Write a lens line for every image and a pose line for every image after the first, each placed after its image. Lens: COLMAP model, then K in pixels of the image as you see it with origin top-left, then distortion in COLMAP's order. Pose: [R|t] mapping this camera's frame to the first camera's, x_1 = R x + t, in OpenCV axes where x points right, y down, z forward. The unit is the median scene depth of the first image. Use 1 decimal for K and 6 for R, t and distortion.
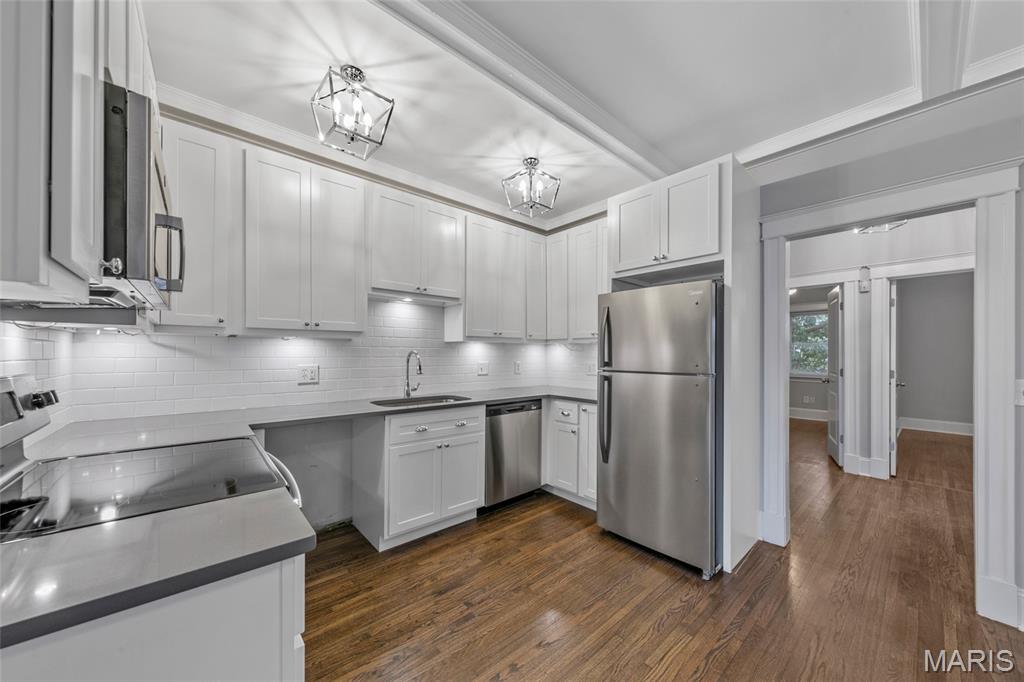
lens RADIAL K [[363.3, 0, 512.6], [0, 363.3, 352.1], [0, 0, 1]] dist [-0.002267, -0.000367]
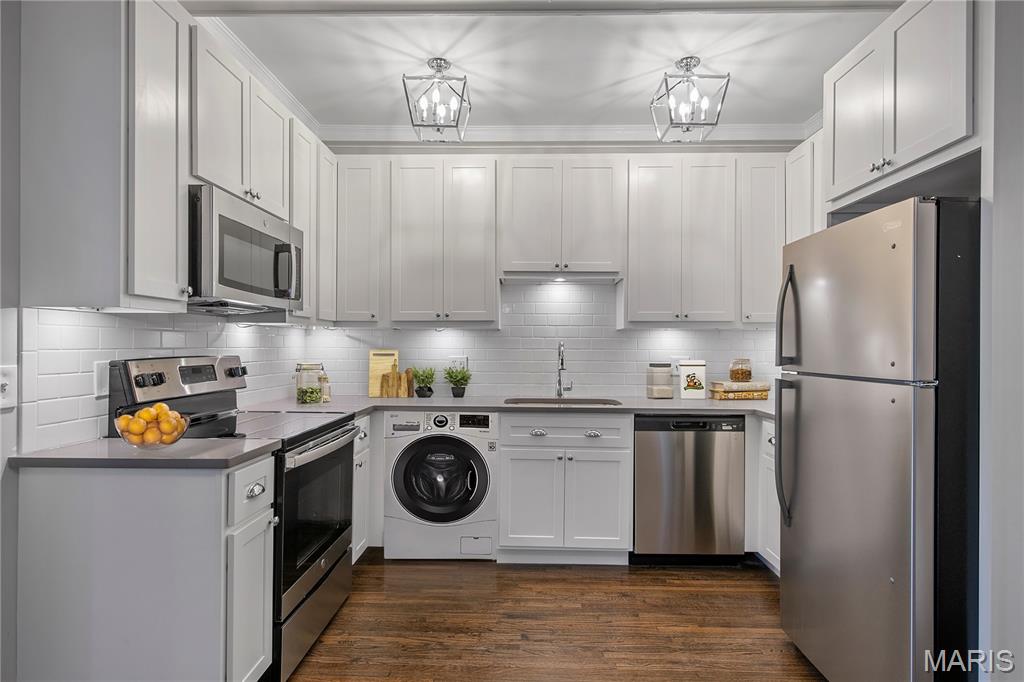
lens RADIAL K [[528.4, 0, 510.4], [0, 528.4, 345.5], [0, 0, 1]] dist [0.007528, -0.000844]
pose [[0.733265, -0.001973, -0.679940, 0.522219], [0.000386, 0.999997, -0.002484, 0.009734], [0.679943, 0.001559, 0.733264, 0.047489]]
